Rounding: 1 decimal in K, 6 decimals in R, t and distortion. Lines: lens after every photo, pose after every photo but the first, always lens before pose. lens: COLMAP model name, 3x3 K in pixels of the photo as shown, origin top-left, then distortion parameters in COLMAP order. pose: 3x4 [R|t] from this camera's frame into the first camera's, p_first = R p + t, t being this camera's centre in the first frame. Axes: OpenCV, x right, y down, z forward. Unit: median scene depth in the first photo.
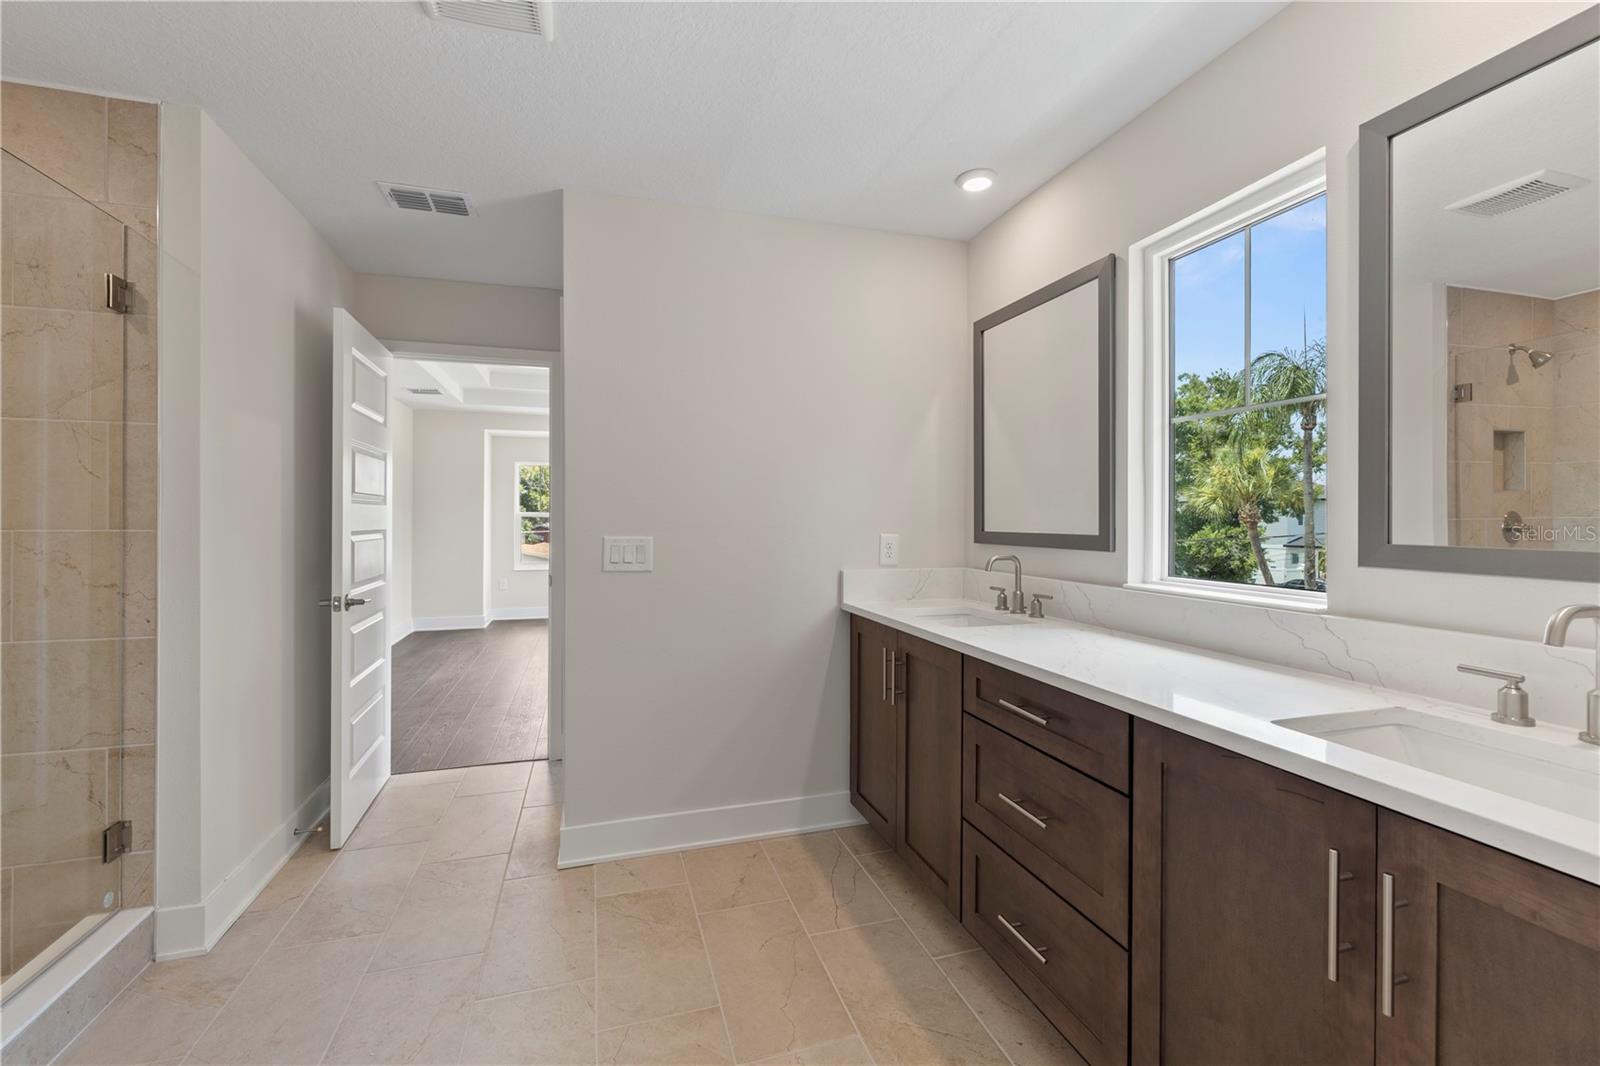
lens RADIAL K [[674.5, 0, 798.7], [0, 674.5, 517.0], [0, 0, 1]] dist [0.003241, -0.000359]
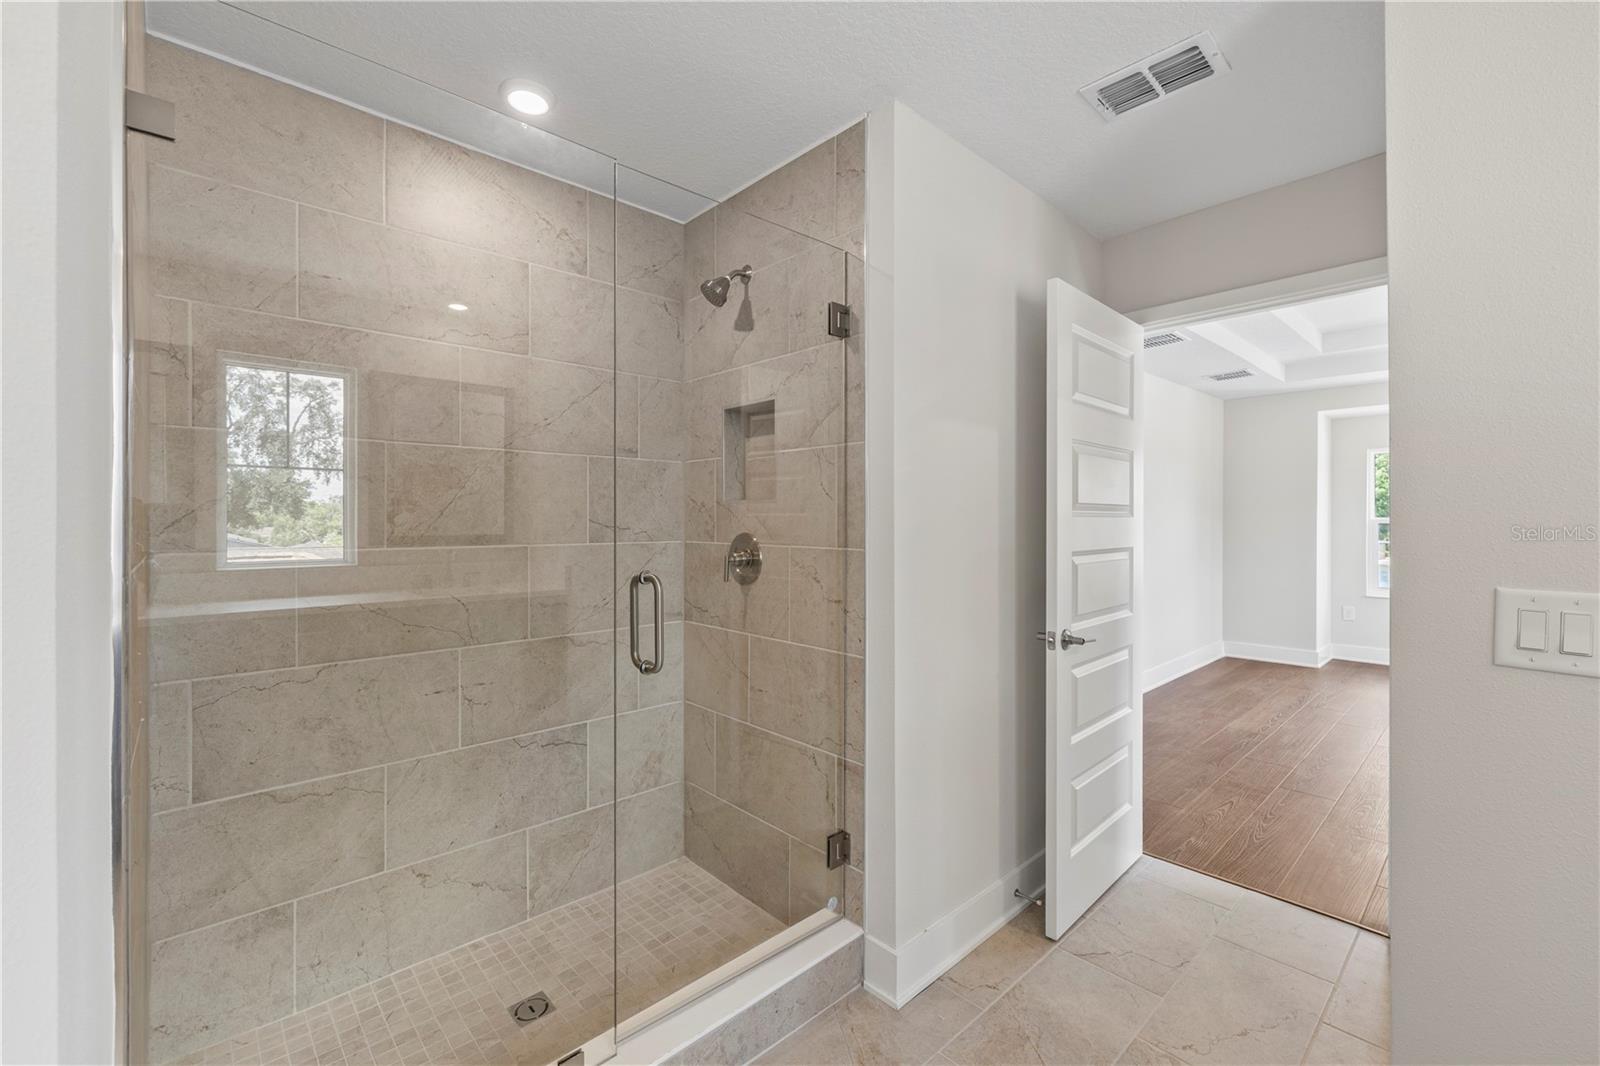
lens RADIAL K [[674.5, 0, 791.2], [0, 674.5, 523.0], [0, 0, 1]] dist [0.003241, -0.000359]
pose [[0.431375, 0.000236, -0.902173, -0.105181], [0.003551, 0.999992, 0.001960, -0.021370], [0.902166, -0.004049, 0.431371, 0.472496]]
